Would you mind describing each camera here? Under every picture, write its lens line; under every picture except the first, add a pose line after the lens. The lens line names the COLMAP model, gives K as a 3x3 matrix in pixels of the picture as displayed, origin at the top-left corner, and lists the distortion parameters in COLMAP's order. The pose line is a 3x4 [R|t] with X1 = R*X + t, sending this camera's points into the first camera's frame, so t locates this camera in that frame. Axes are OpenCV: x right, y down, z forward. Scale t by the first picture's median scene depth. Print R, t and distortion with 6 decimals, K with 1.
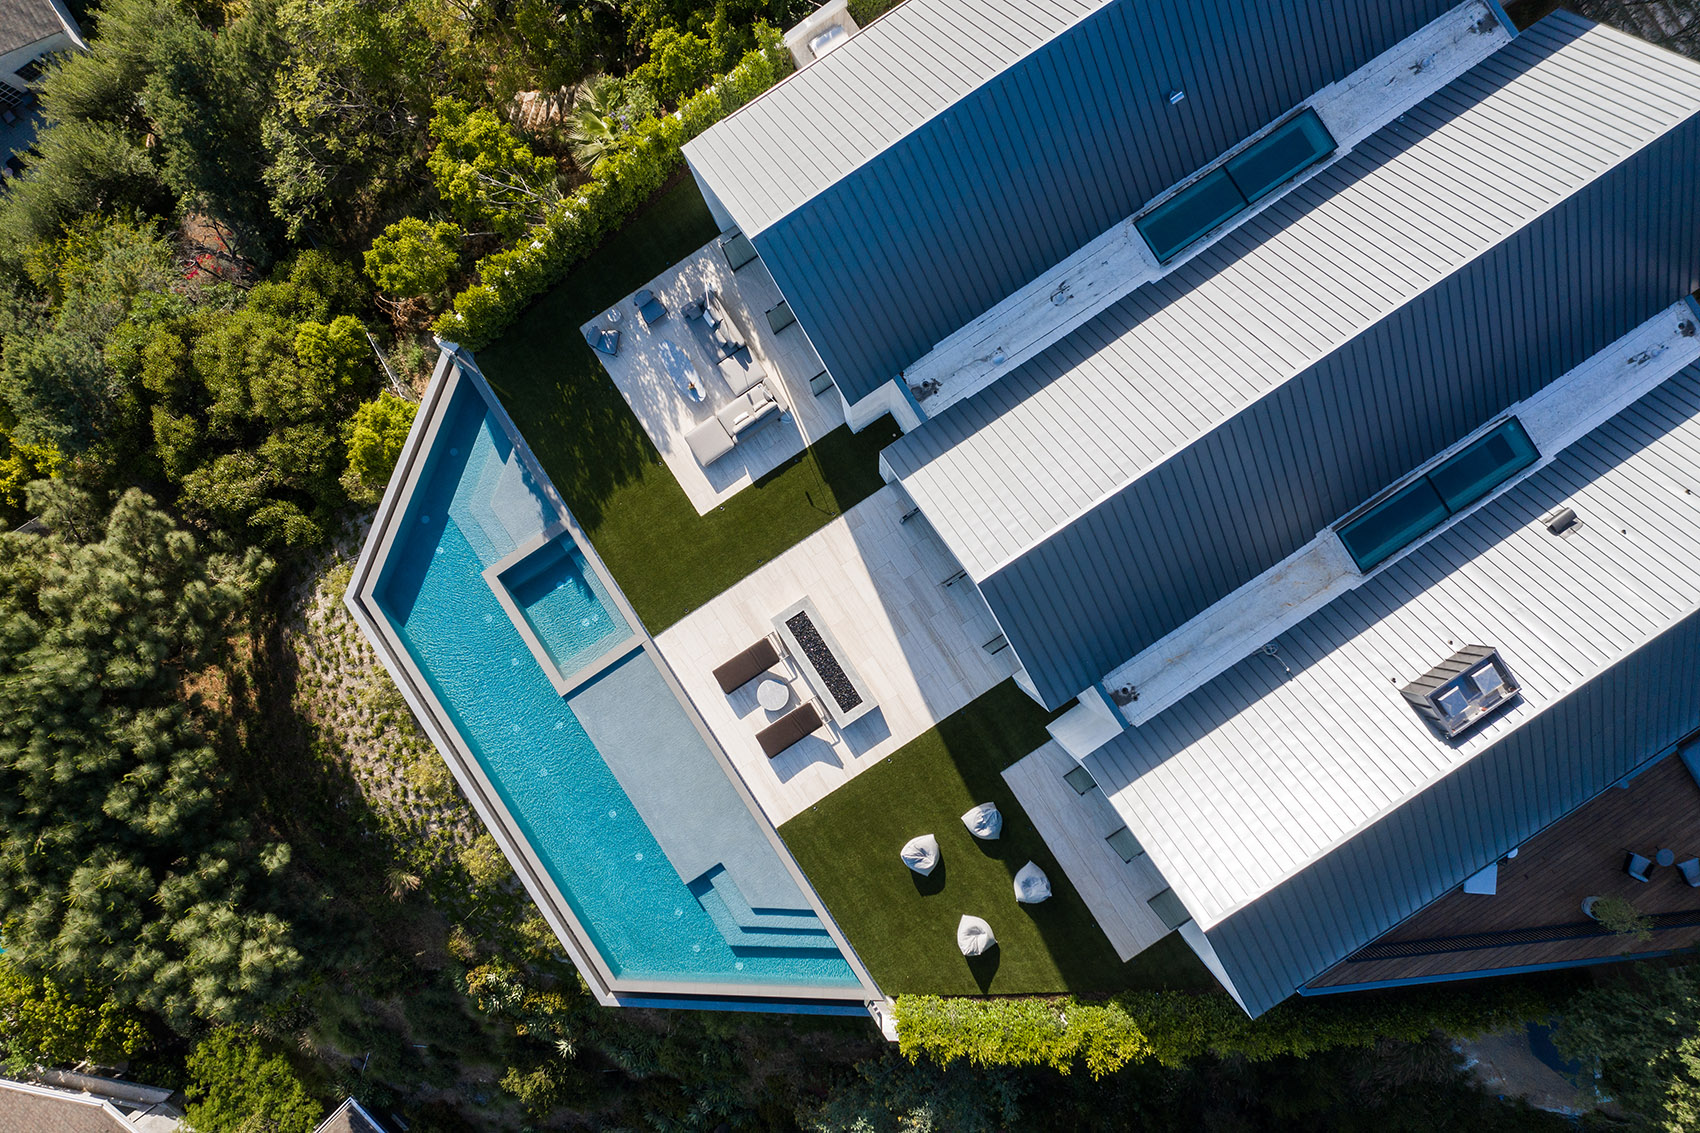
lens RADIAL K [[1351.2, 0, 849.4], [0, 1351.2, 561.0], [0, 0, 1]] dist [-0.002979, 0.004000]
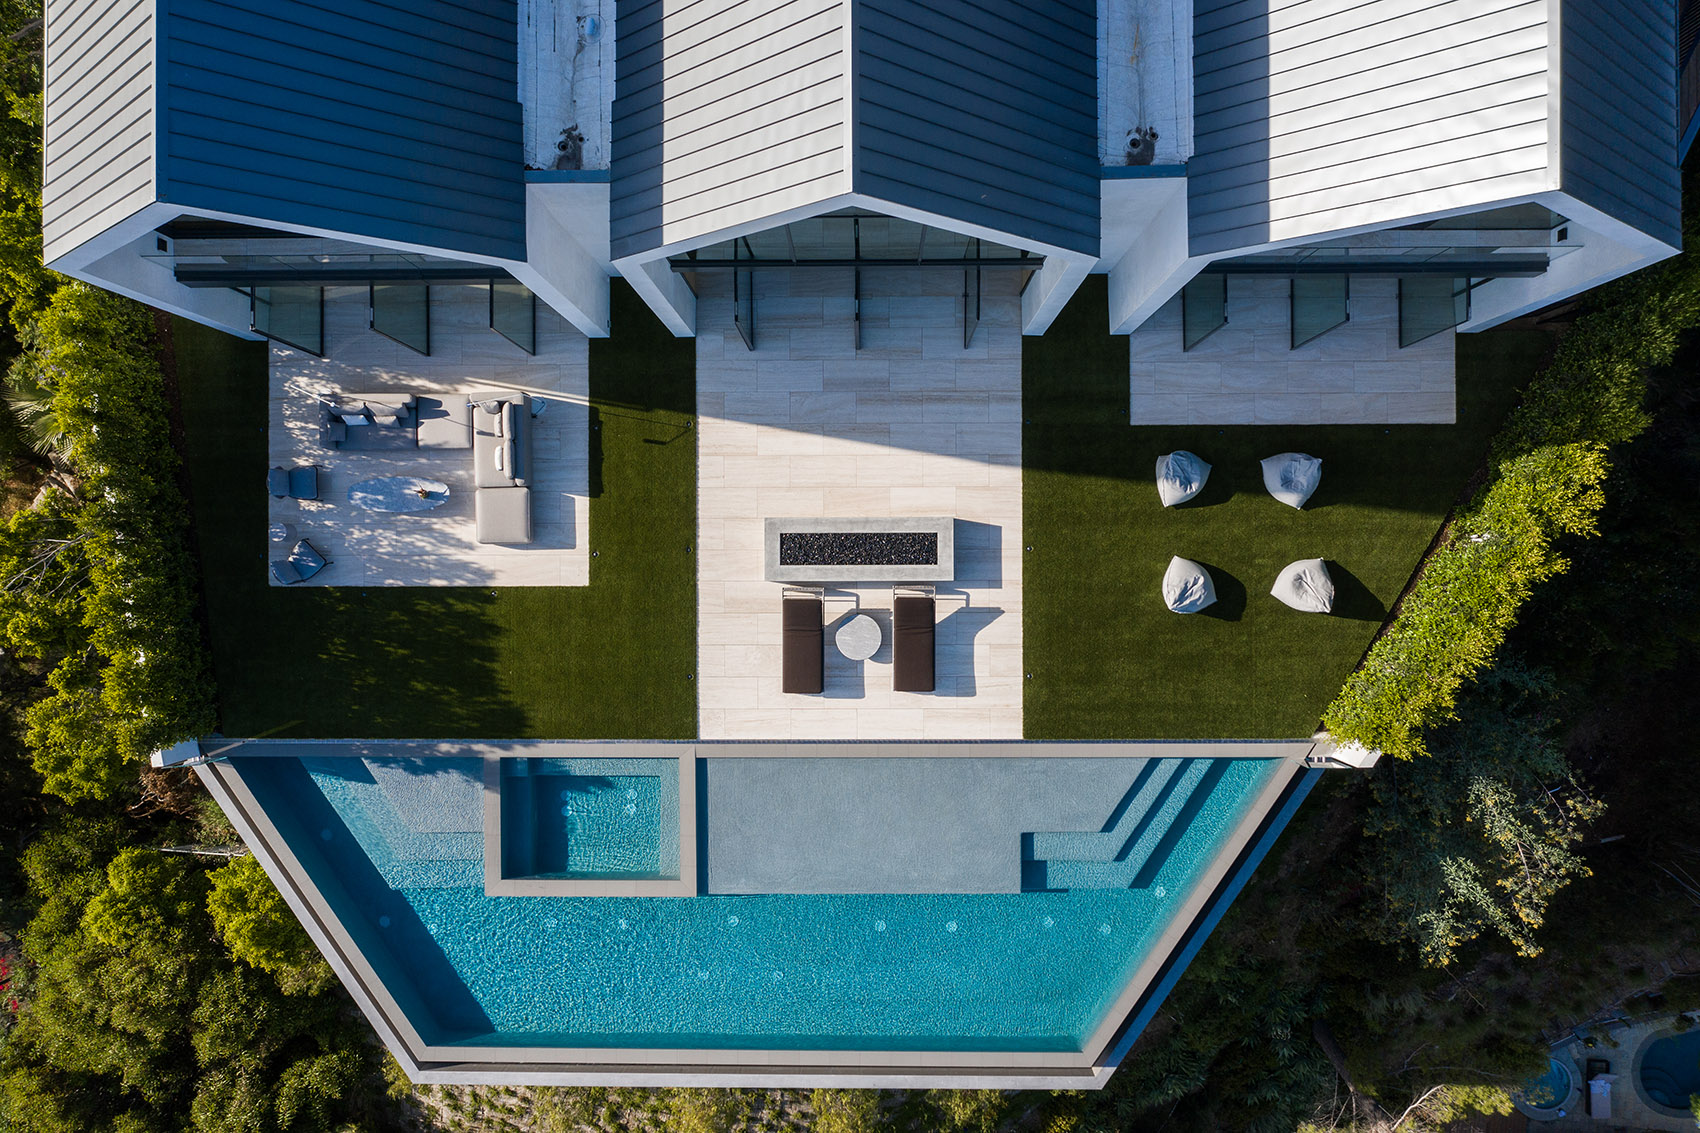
lens RADIAL K [[1351.2, 0, 849.4], [0, 1351.2, 561.0], [0, 0, 1]] dist [-0.002979, 0.004000]
pose [[0.543946, -0.838989, 0.014871, -0.036165], [0.839120, 0.543867, -0.009255, 0.078794], [-0.000323, 0.017513, 0.999847, 0.300752]]
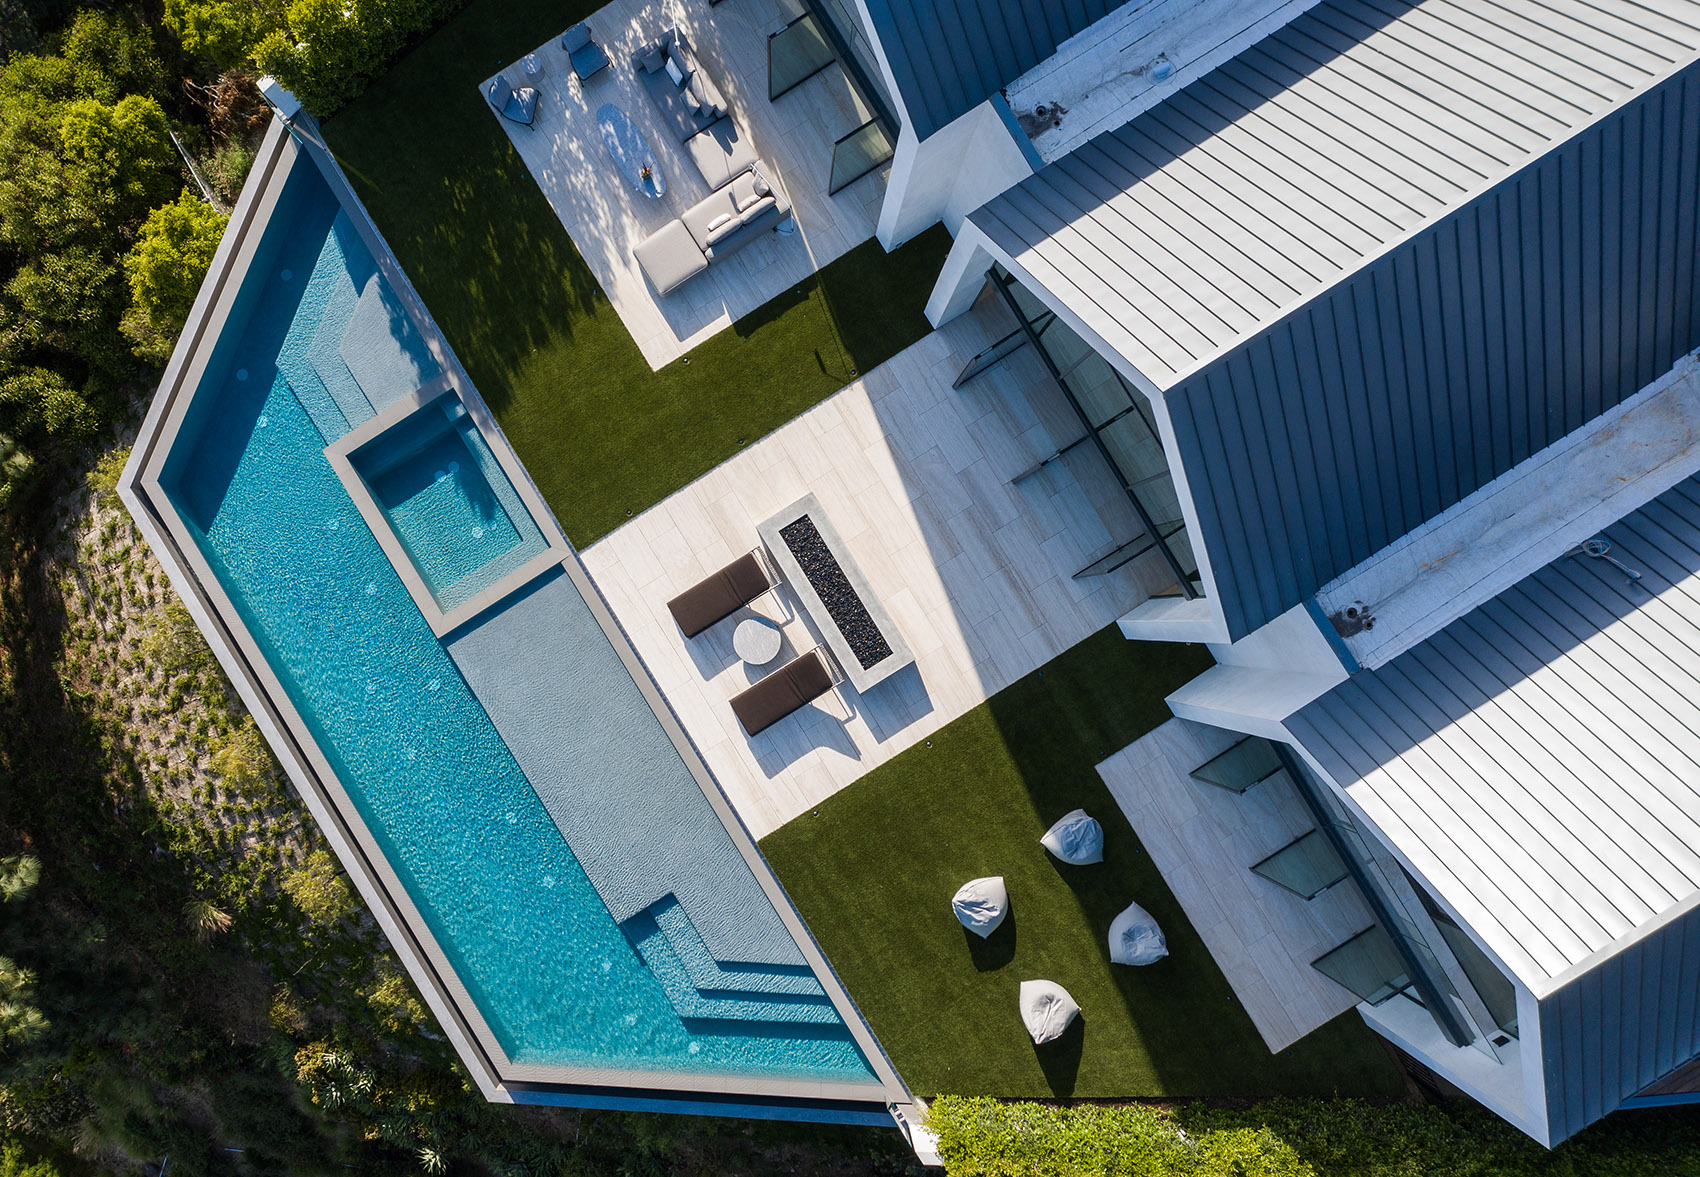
lens RADIAL K [[1496.0, 0, 762.9], [0, 1496.0, 620.6], [0, 0, 1]] dist [-0.002012, 0.003780]
pose [[0.999720, 0.023235, 0.004443, -0.056335], [-0.023258, 0.999717, 0.005091, 0.083899], [-0.004324, -0.005193, 0.999977, 0.259823]]
